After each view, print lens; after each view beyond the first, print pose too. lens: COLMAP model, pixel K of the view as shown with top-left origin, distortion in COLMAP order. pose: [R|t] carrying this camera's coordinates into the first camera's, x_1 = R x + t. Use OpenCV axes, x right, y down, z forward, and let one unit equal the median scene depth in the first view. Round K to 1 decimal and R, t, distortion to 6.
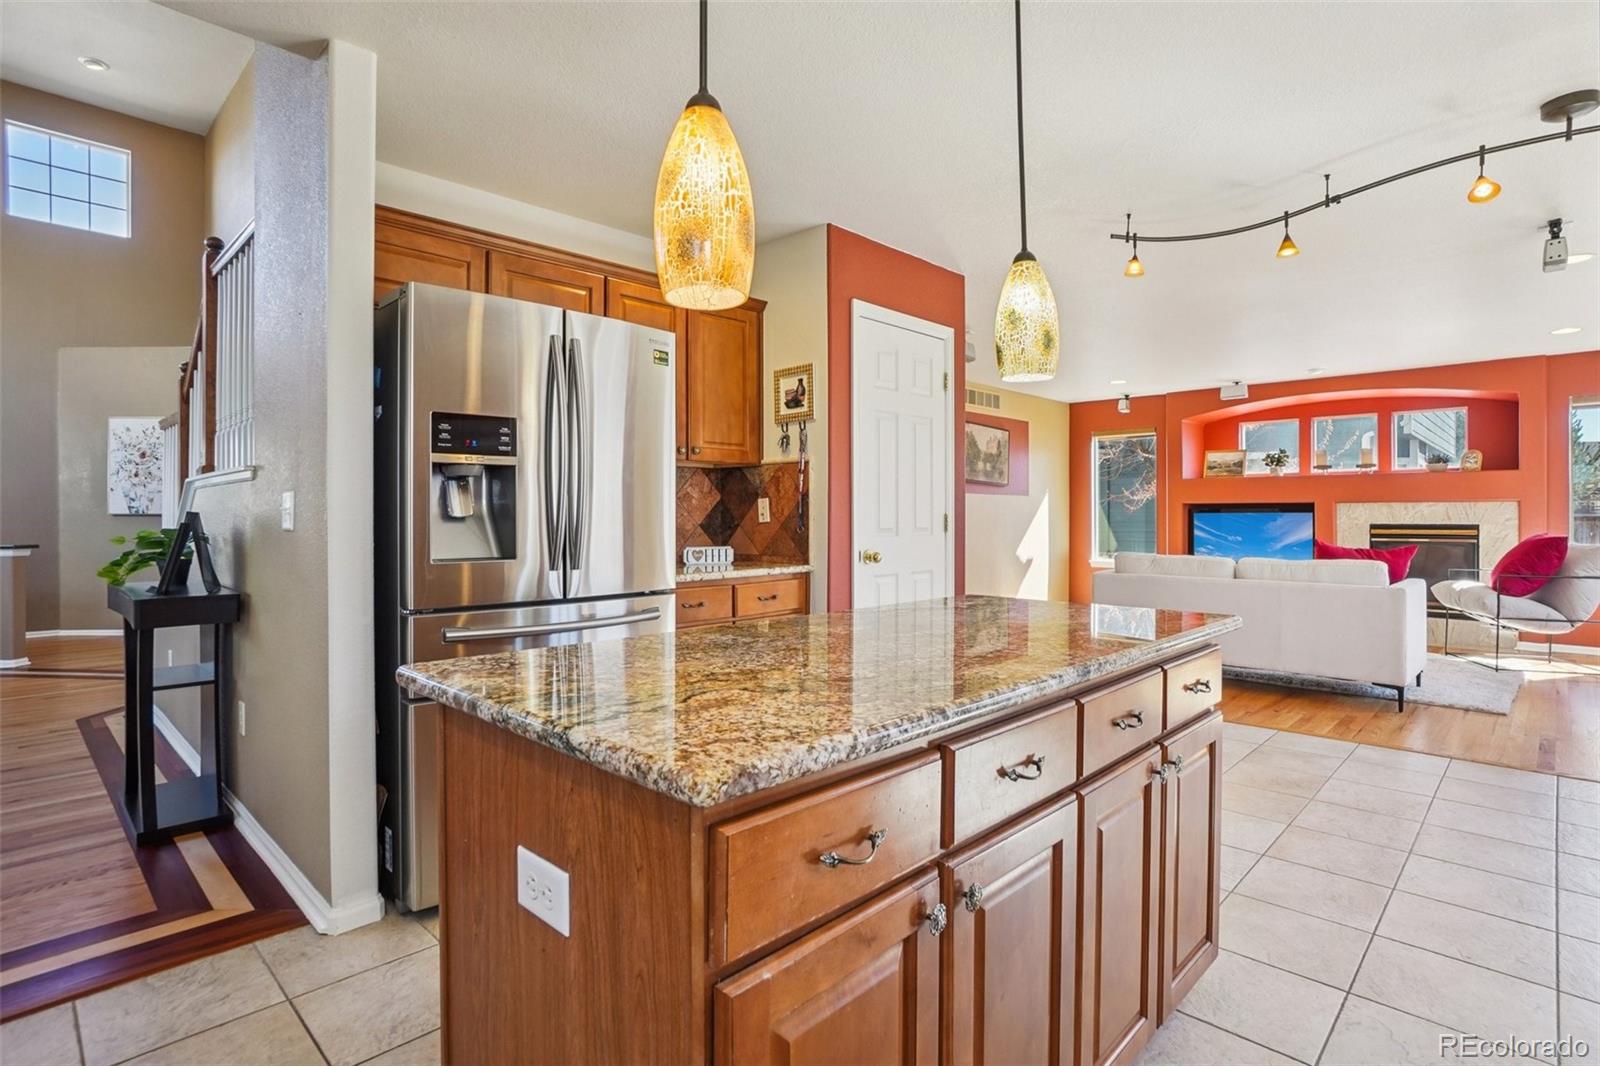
lens RADIAL K [[794.1, 0, 800.0], [0, 794.1, 533.0], [0, 0, 1]] dist [-0.049922, 0.025560]
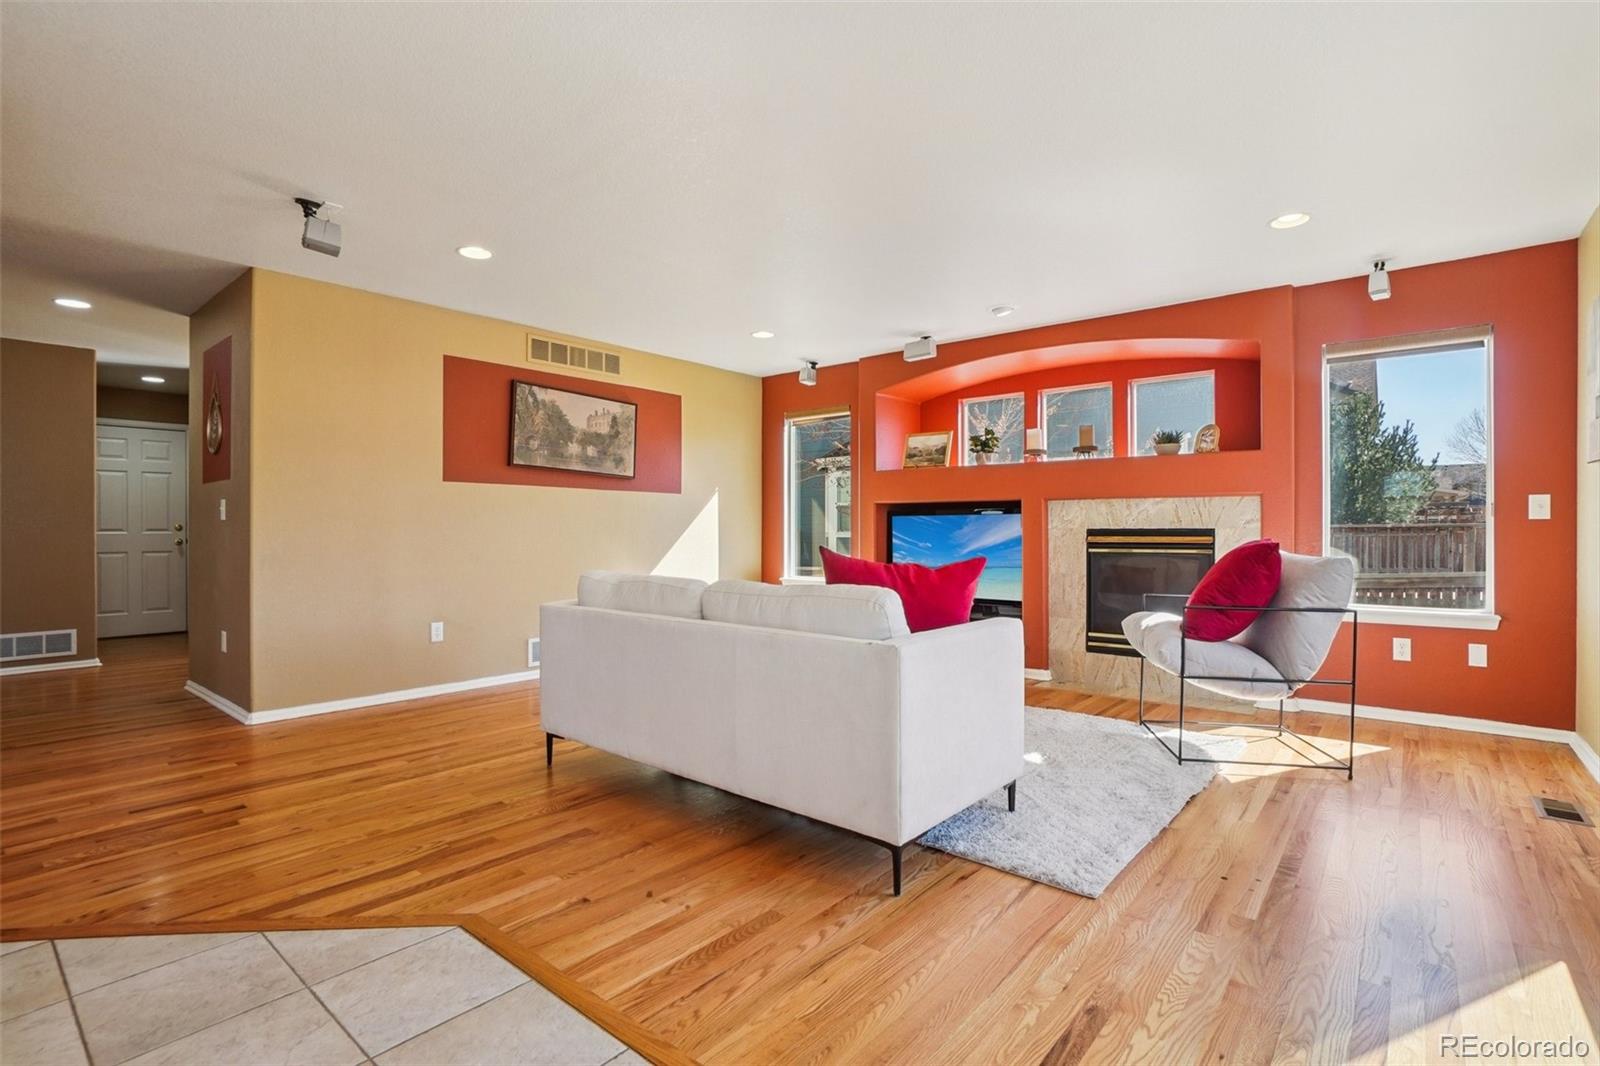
lens RADIAL K [[760.5, 0, 800.0], [0, 760.5, 533.0], [0, 0, 1]] dist [-0.000165, -0.025502]
pose [[0.996767, 0.000724, 0.080346, 0.383506], [0.000616, 0.999861, -0.016648, 0.003855], [-0.080347, 0.016644, 0.996628, 0.294465]]
